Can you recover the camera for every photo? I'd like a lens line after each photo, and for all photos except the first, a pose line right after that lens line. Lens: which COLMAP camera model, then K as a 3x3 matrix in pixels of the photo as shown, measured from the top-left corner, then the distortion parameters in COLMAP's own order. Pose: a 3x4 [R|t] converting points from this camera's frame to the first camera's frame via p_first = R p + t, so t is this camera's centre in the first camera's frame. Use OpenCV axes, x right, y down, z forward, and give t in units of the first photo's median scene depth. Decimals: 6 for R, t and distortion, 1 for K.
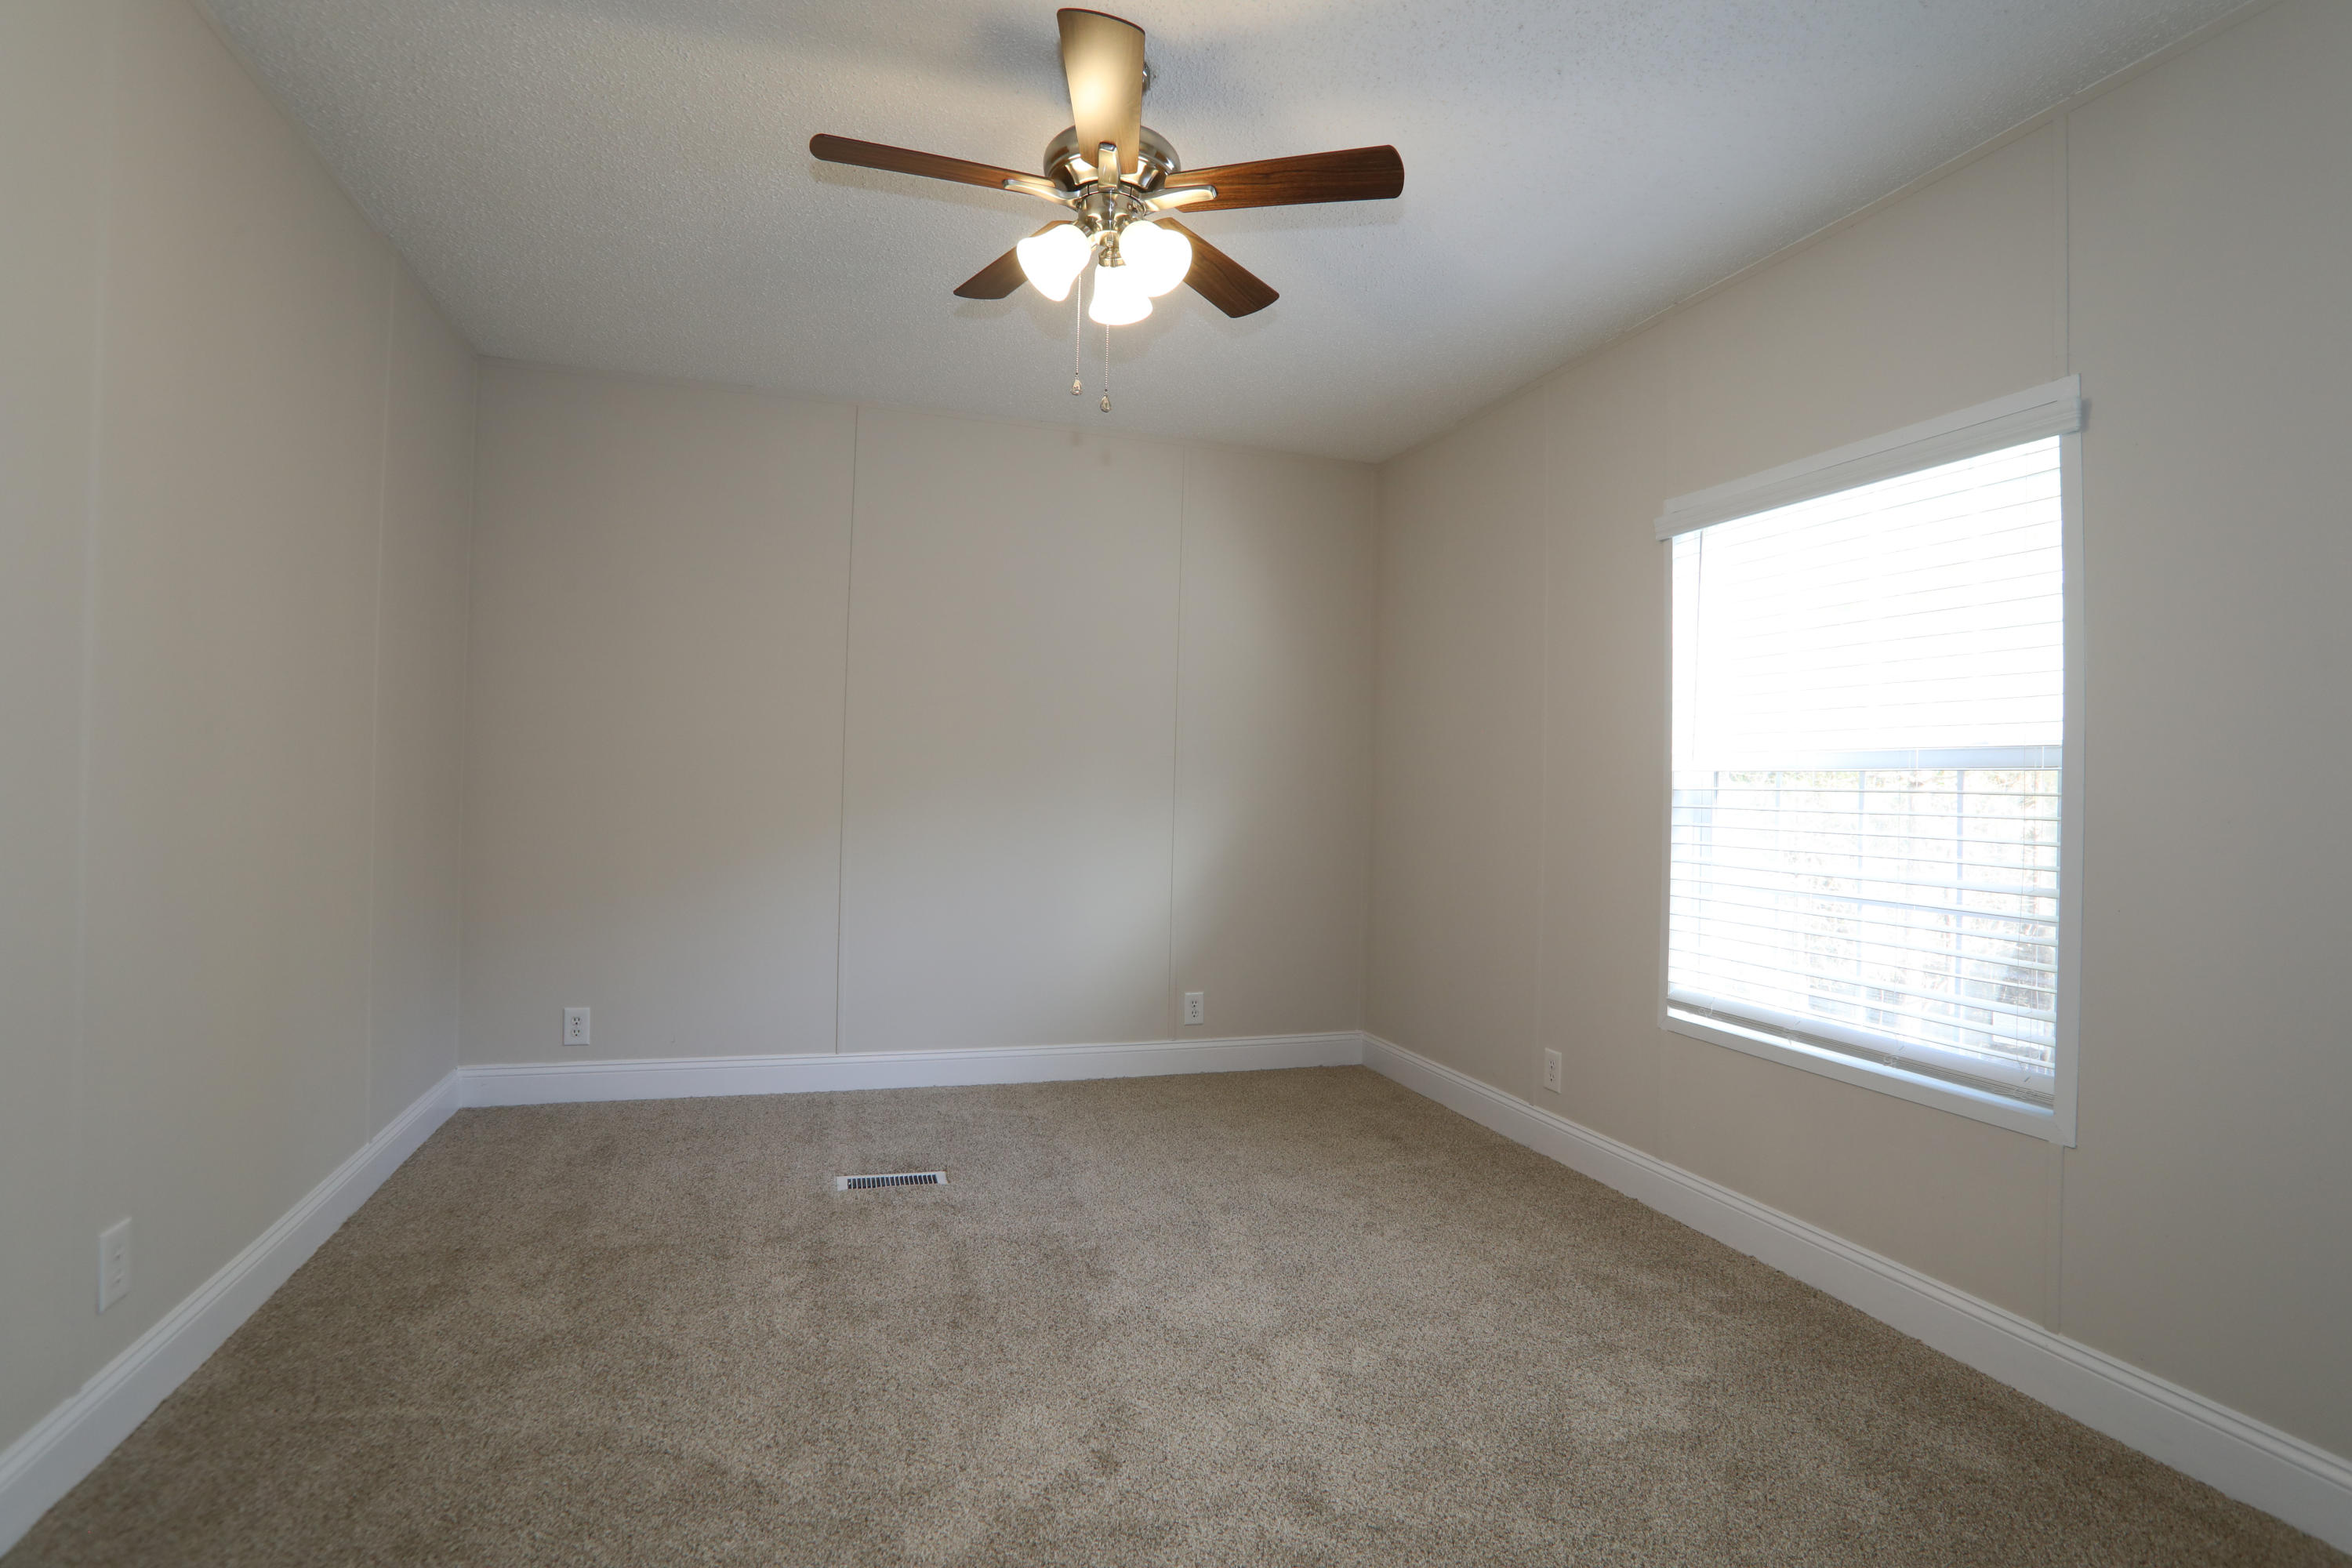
lens RADIAL K [[1163.0, 0, 1176.0], [0, 1163.0, 784.0], [0, 0, 1]] dist [-0.091091, 0.039634]
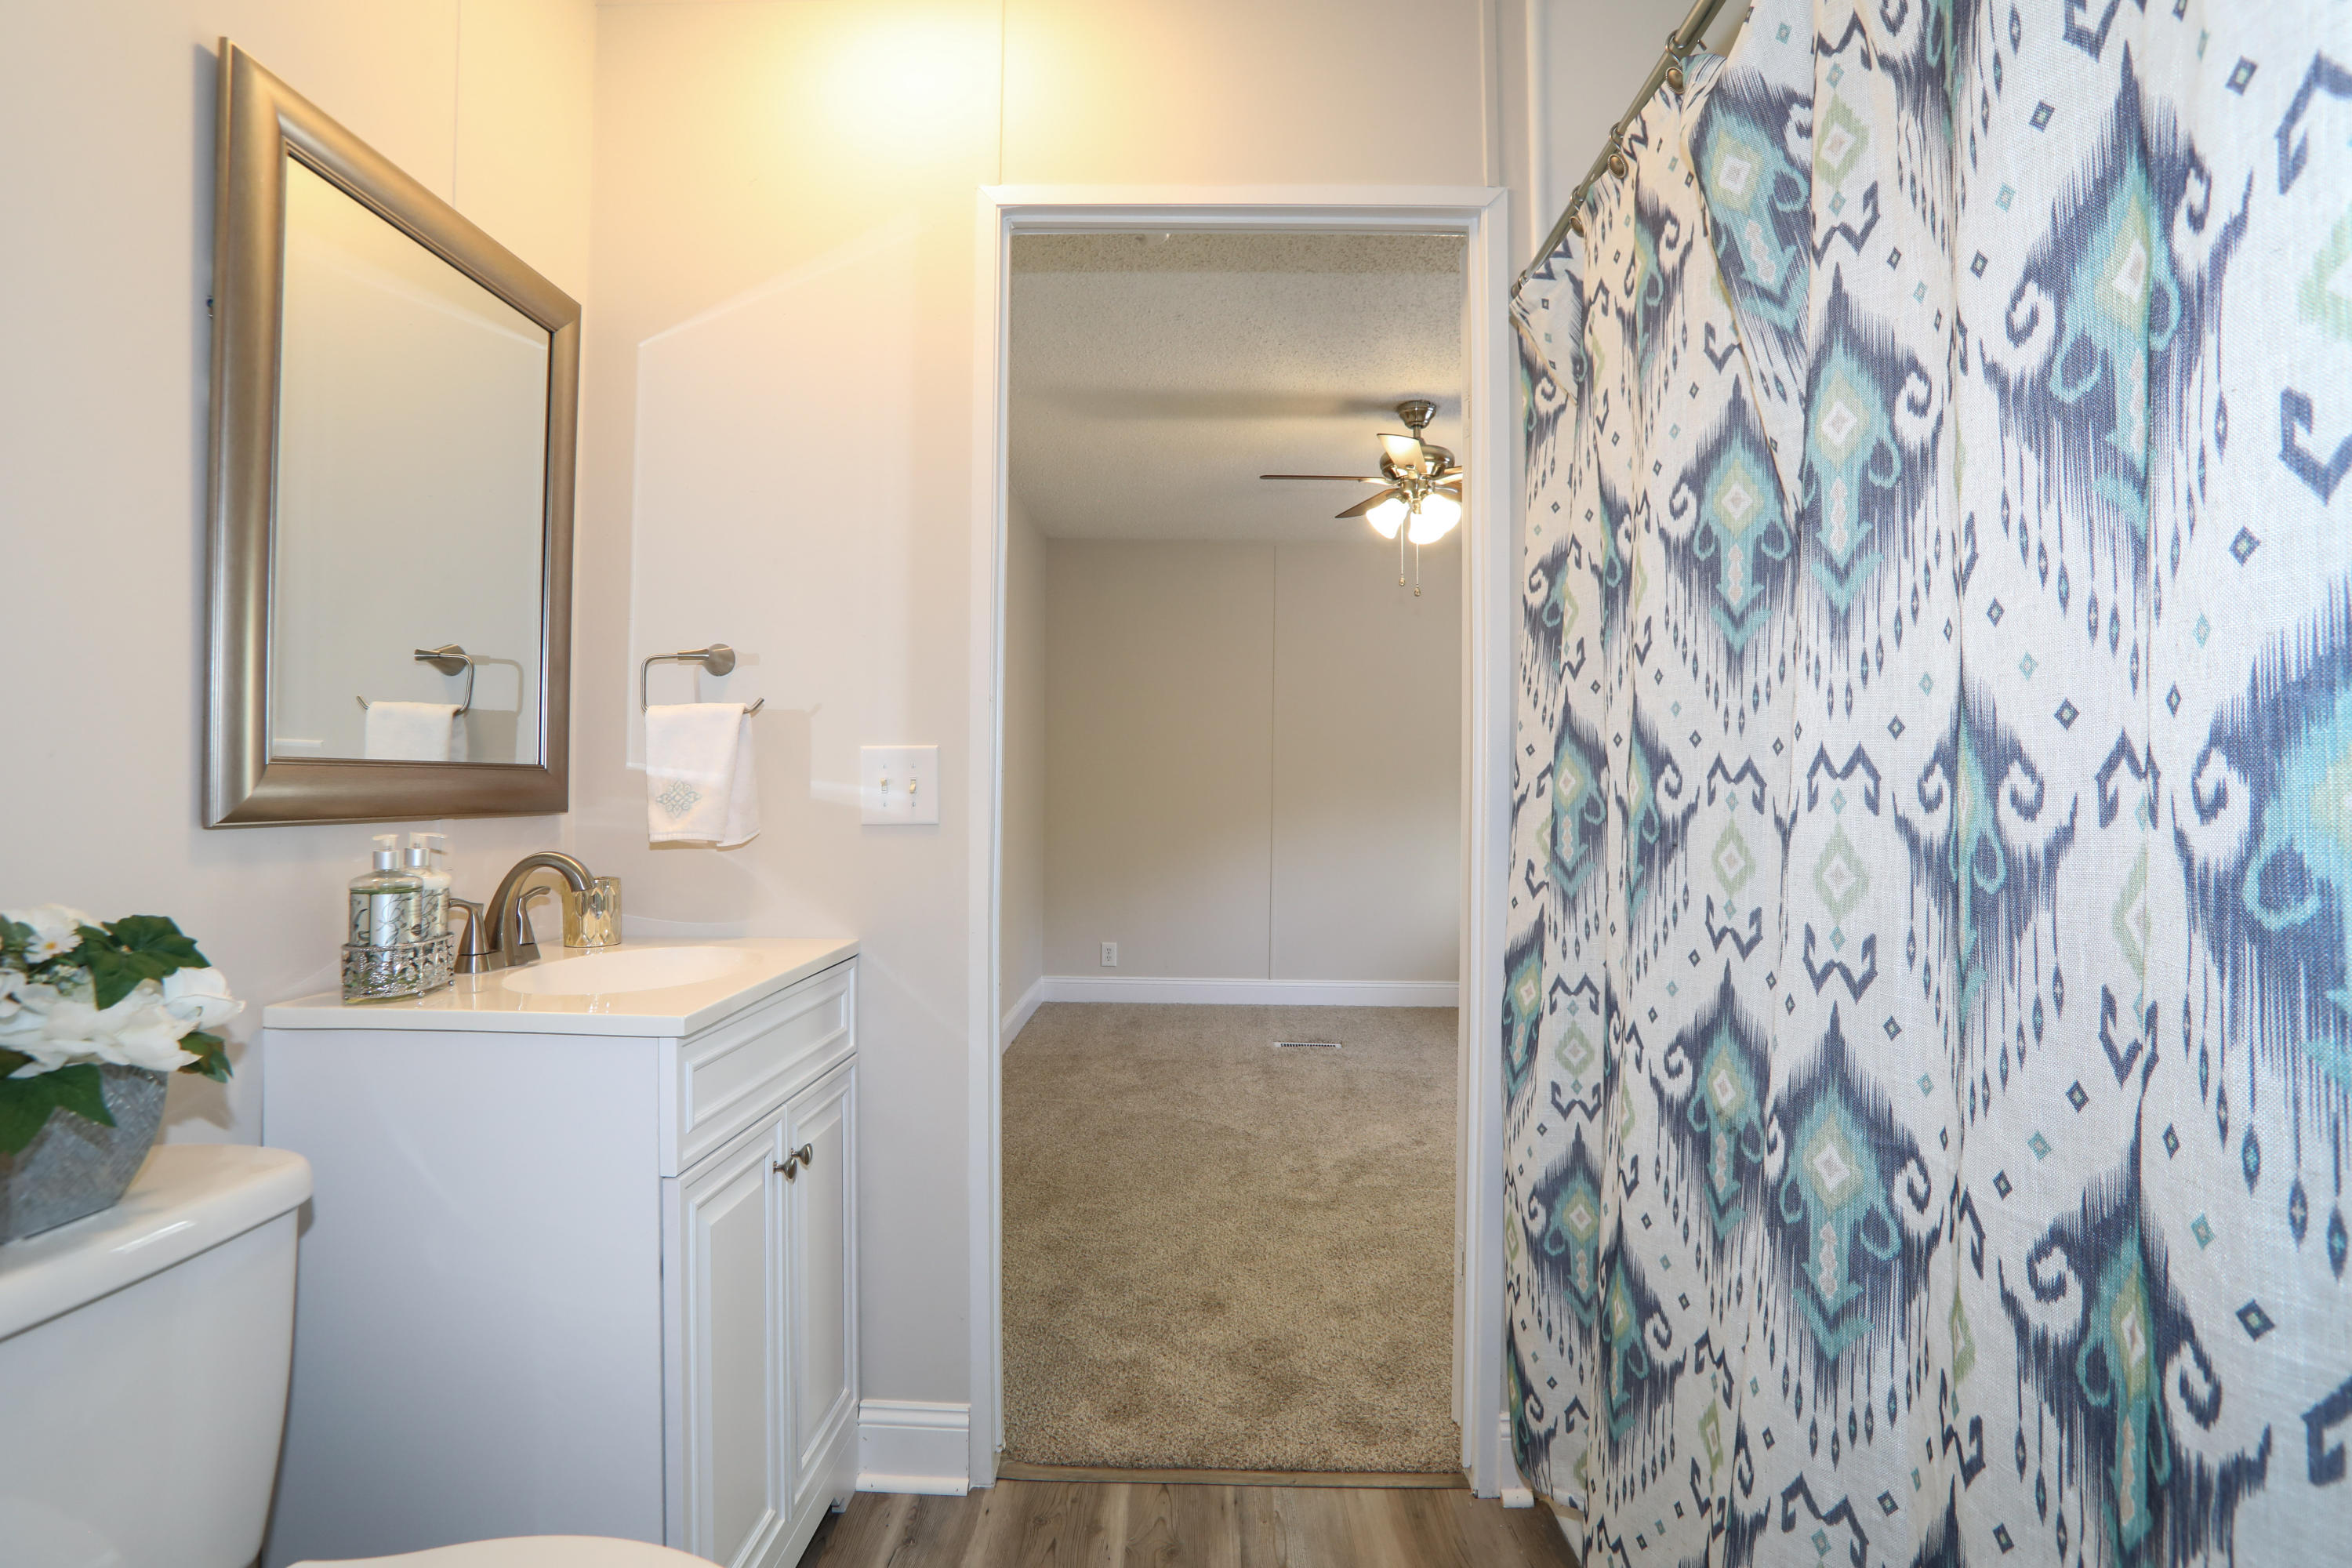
lens RADIAL K [[1163.0, 0, 1176.0], [0, 1163.0, 784.0], [0, 0, 1]] dist [-0.091091, 0.039634]
pose [[0.942066, -0.018384, -0.334924, 0.165368], [0.013912, 0.999779, -0.015745, 0.003425], [0.335140, 0.010173, 0.942114, -0.768246]]
